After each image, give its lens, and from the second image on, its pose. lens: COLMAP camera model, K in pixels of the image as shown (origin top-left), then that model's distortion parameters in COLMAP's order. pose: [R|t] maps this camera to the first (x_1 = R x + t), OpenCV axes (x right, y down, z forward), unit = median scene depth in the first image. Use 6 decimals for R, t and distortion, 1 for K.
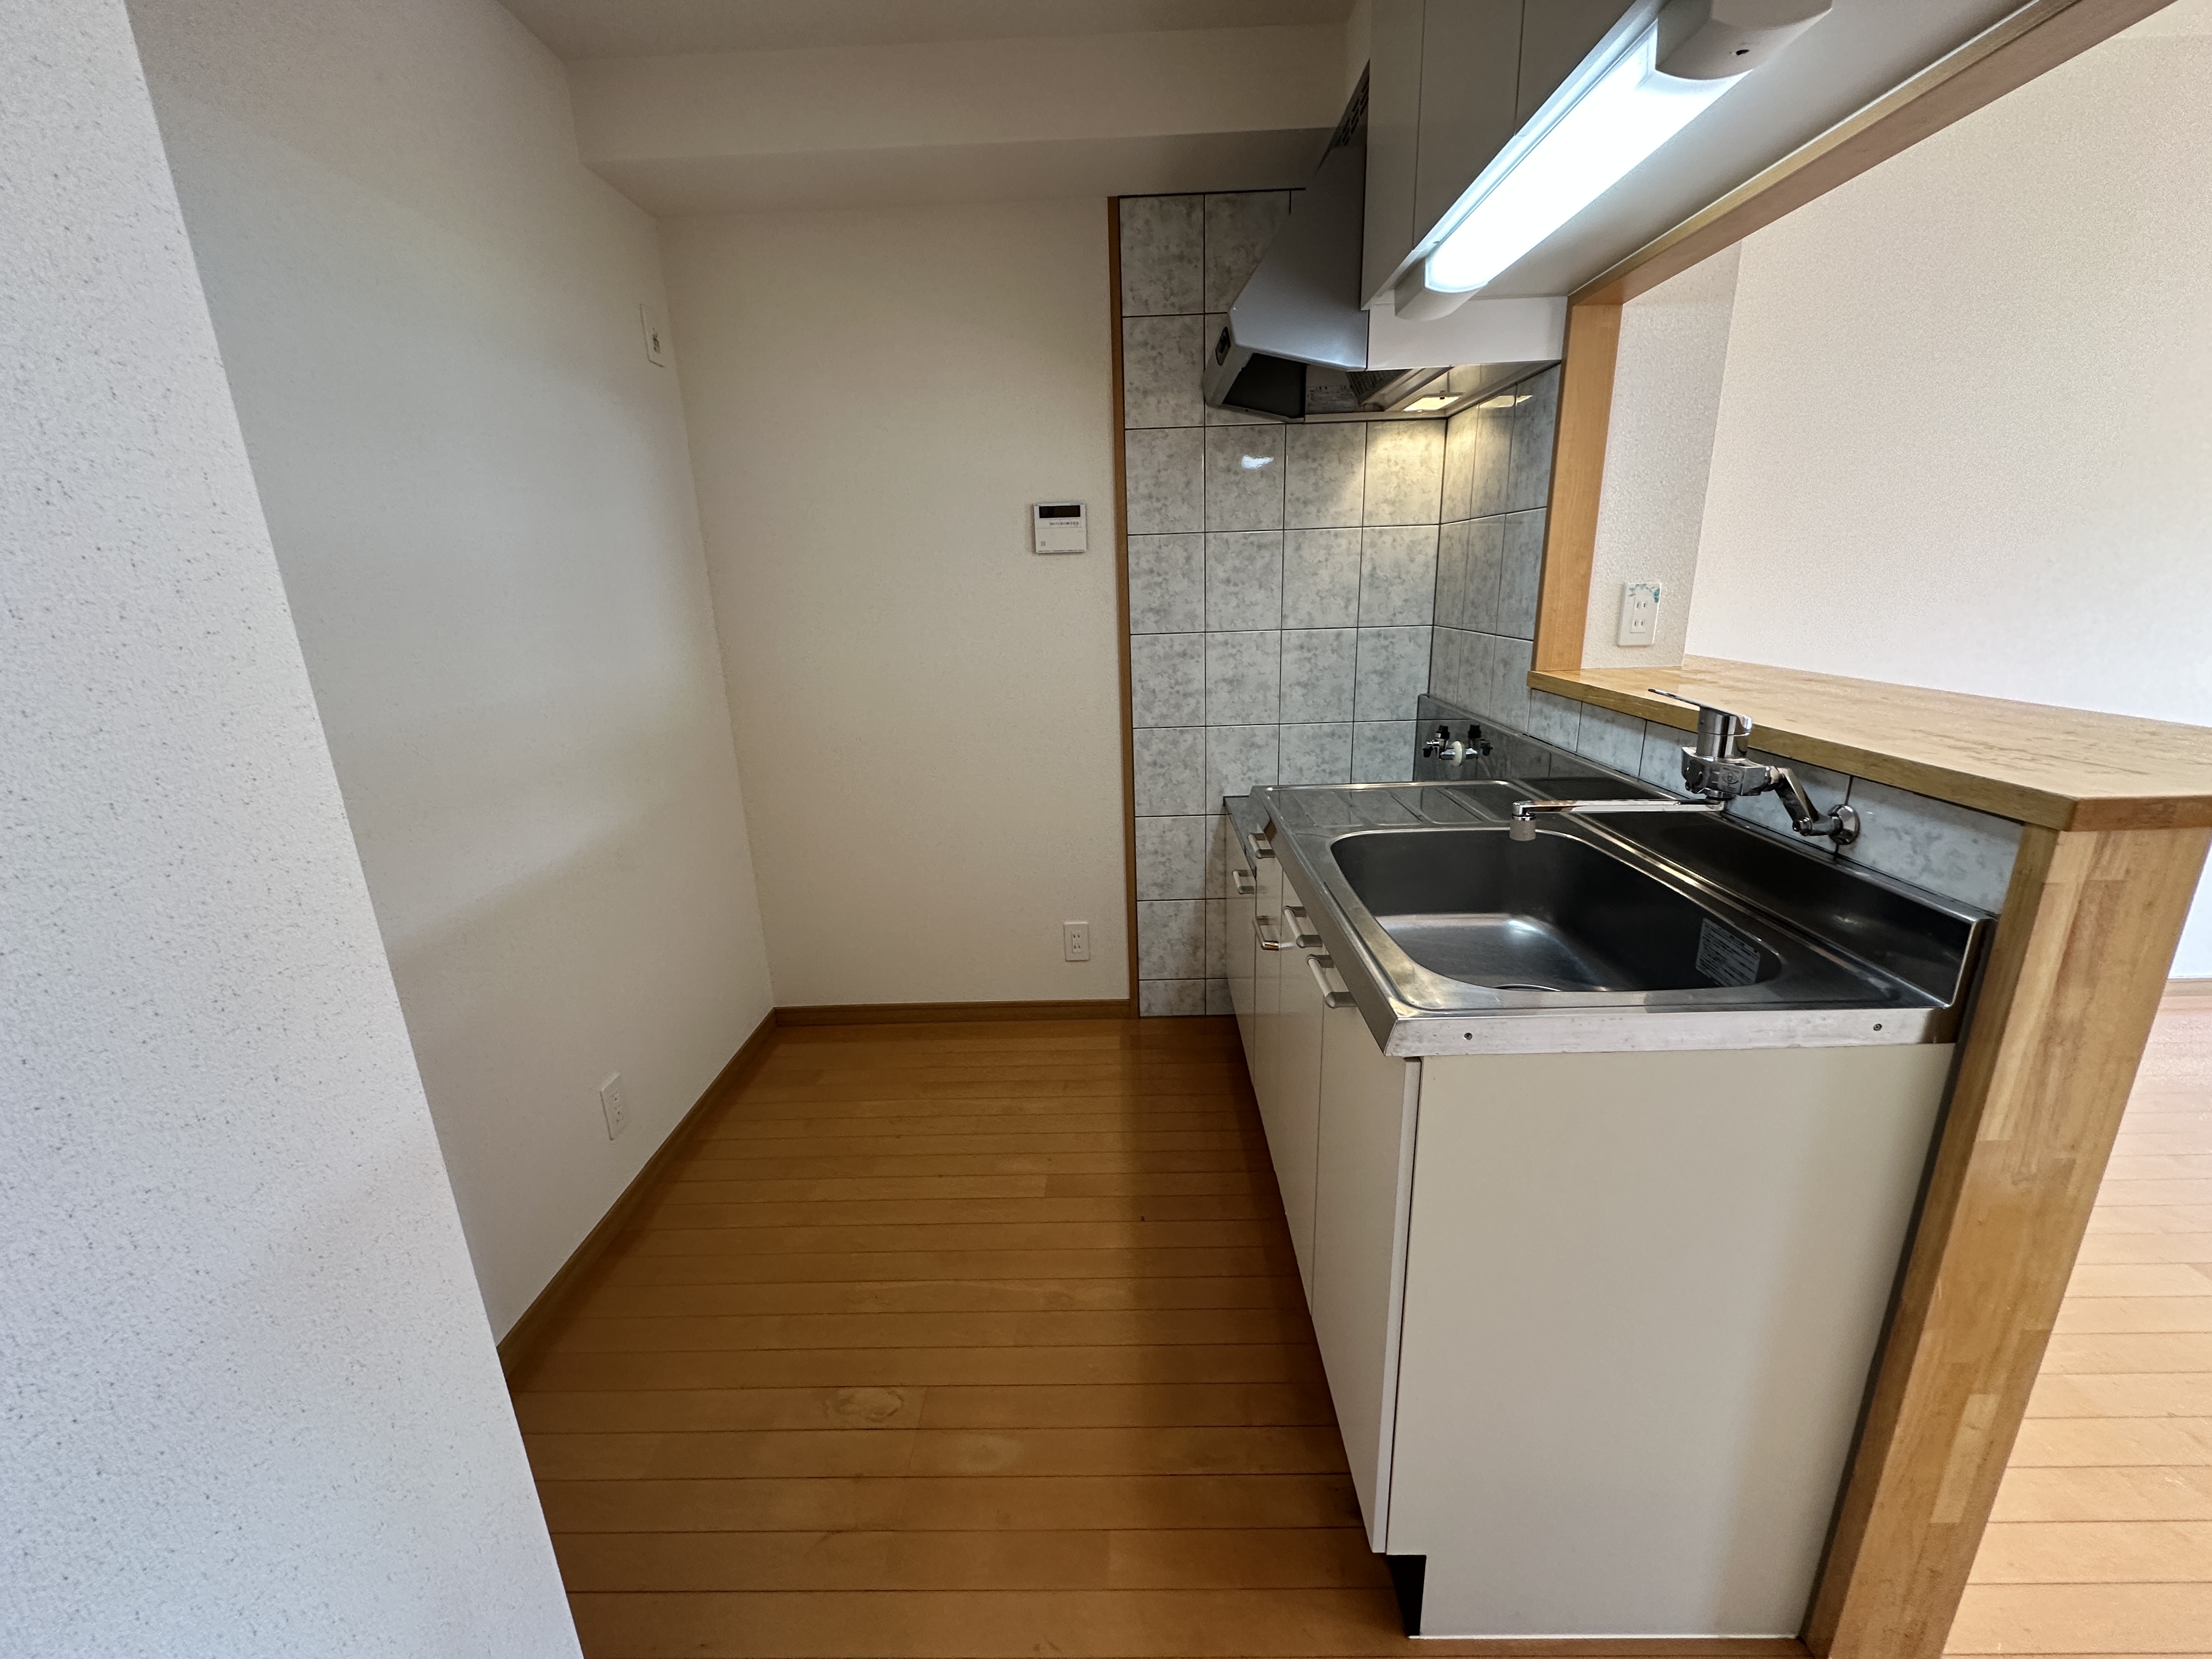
lens RADIAL K [[883.6, 0, 1106.3], [0, 883.6, 831.4], [0, 0, 1]] dist [-0.001342, 0.000148]
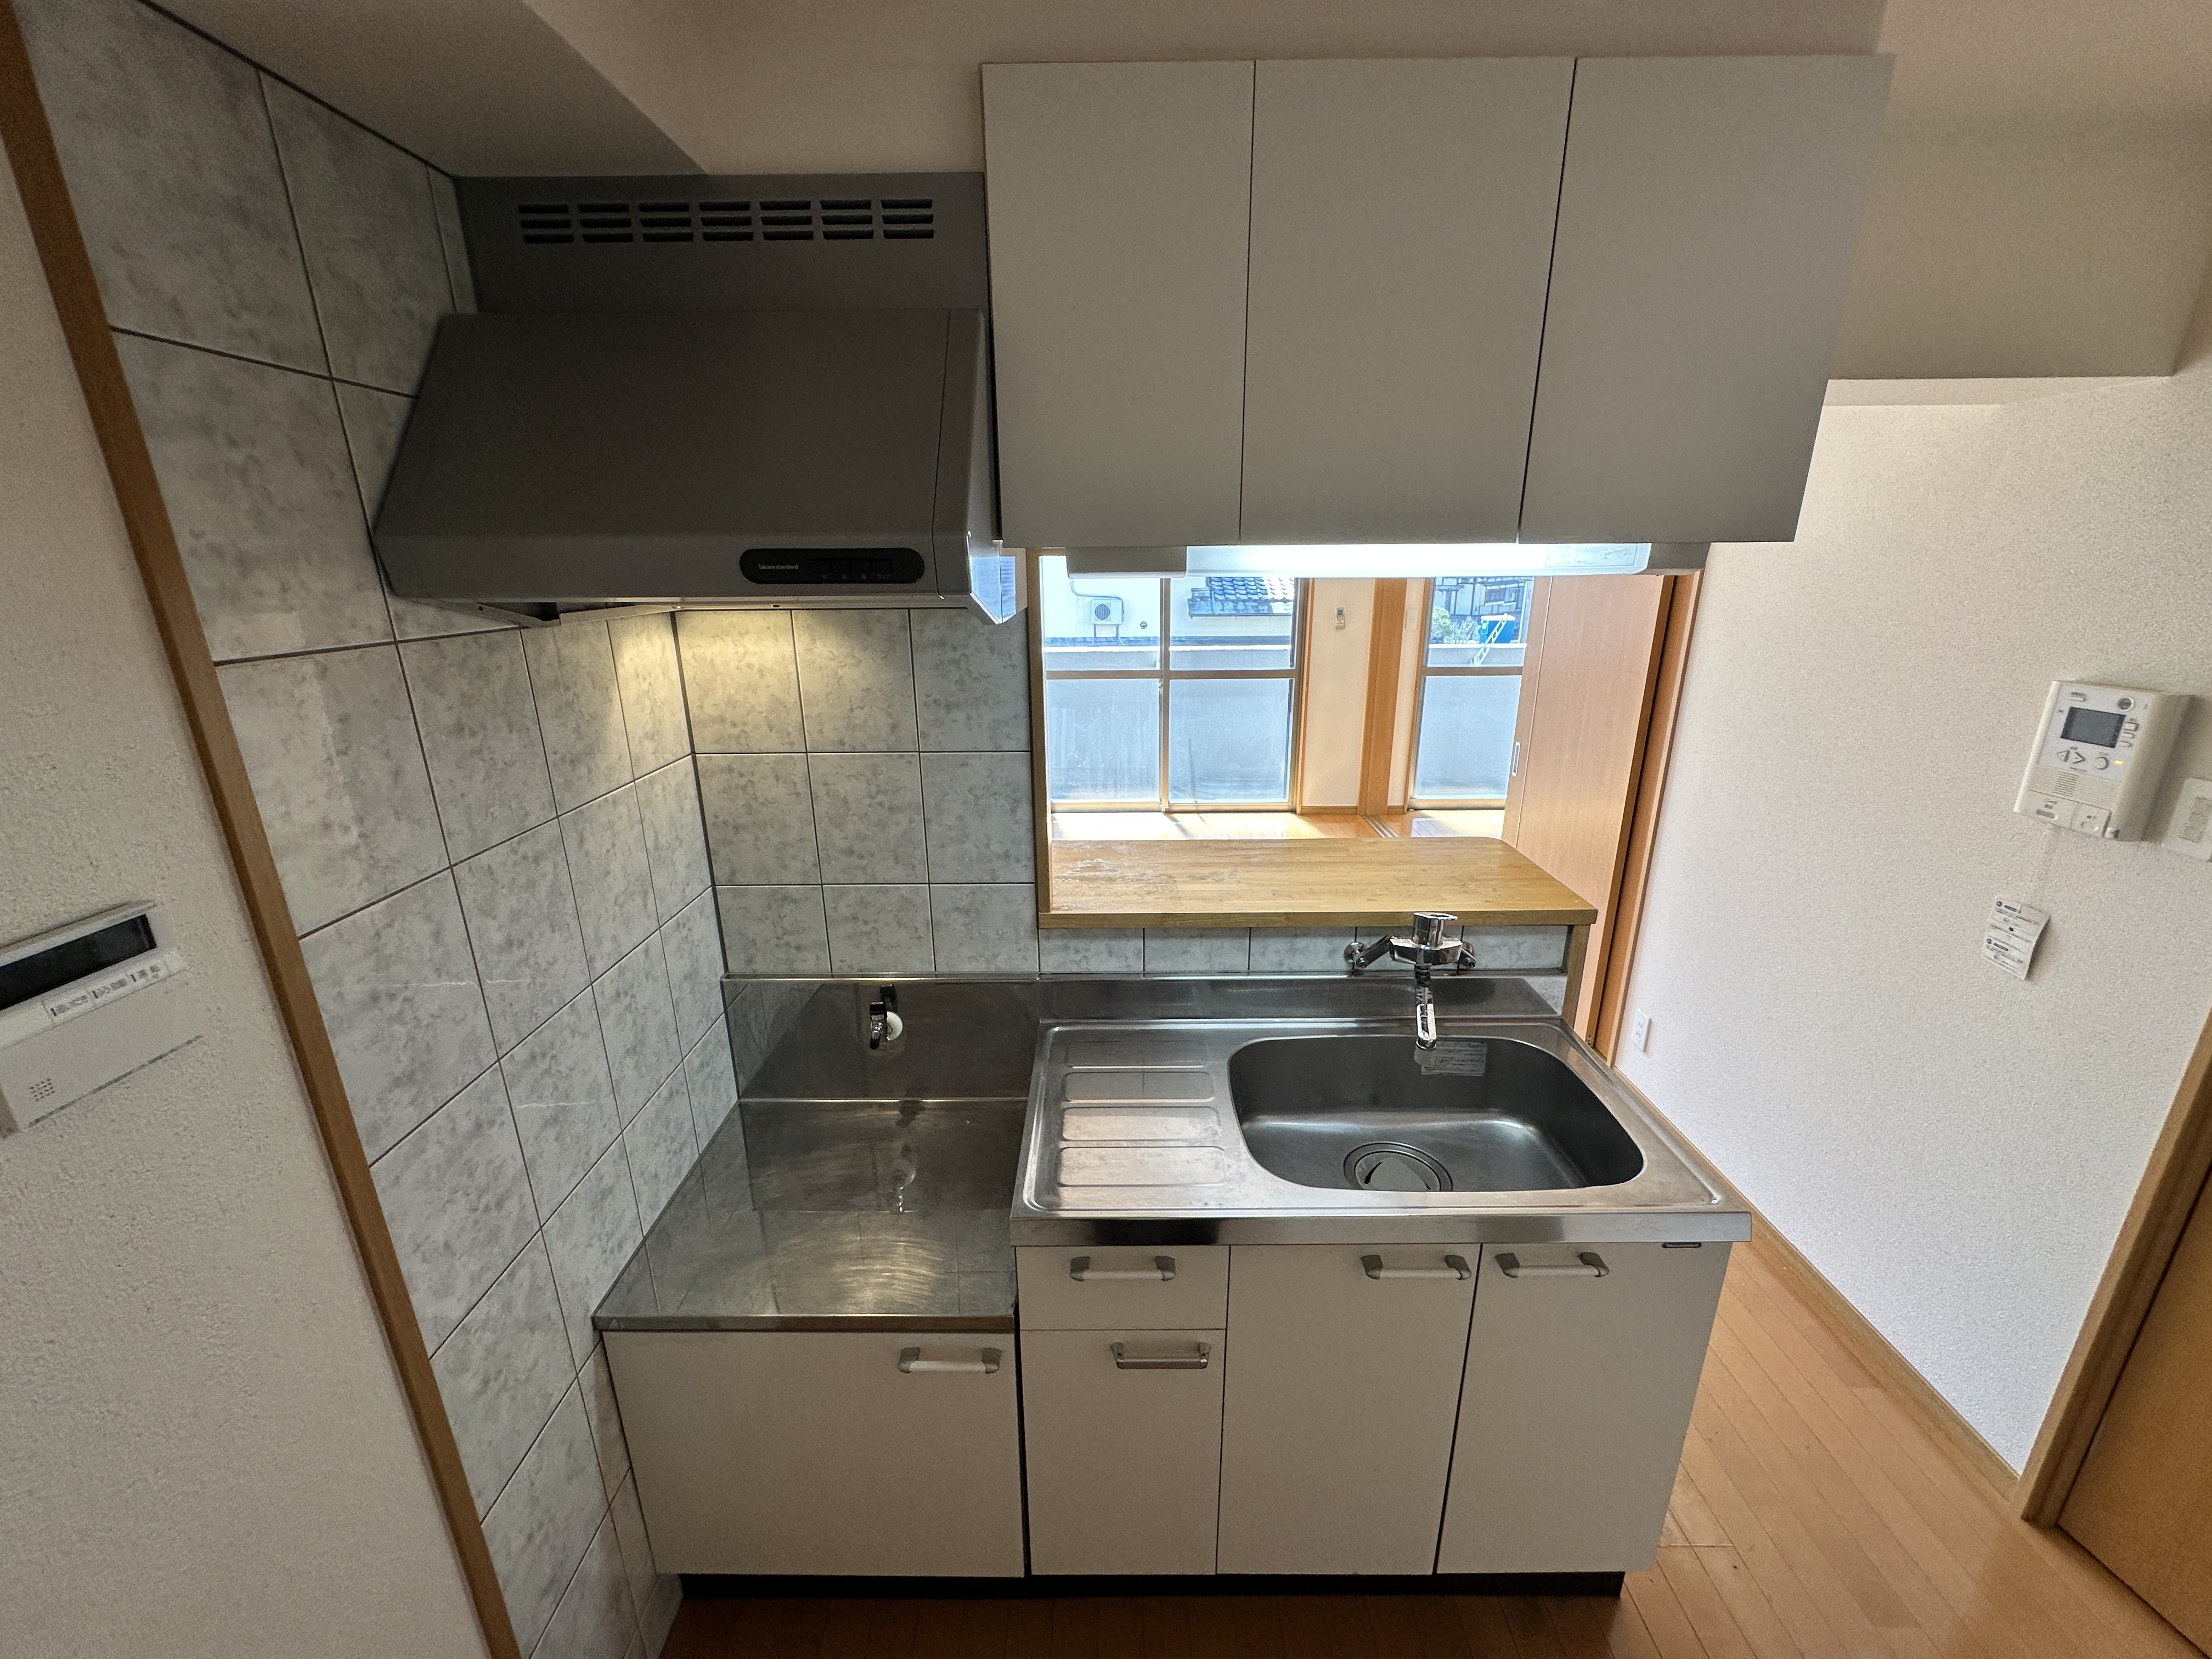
lens RADIAL K [[883.6, 0, 1105.7], [0, 883.6, 831.1], [0, 0, 1]] dist [-0.001342, 0.000148]
pose [[-0.009423, -0.267445, 0.963527, -0.314740], [0.287850, 0.922058, 0.258749, -0.377278], [-0.957629, 0.279790, 0.068295, 0.654838]]
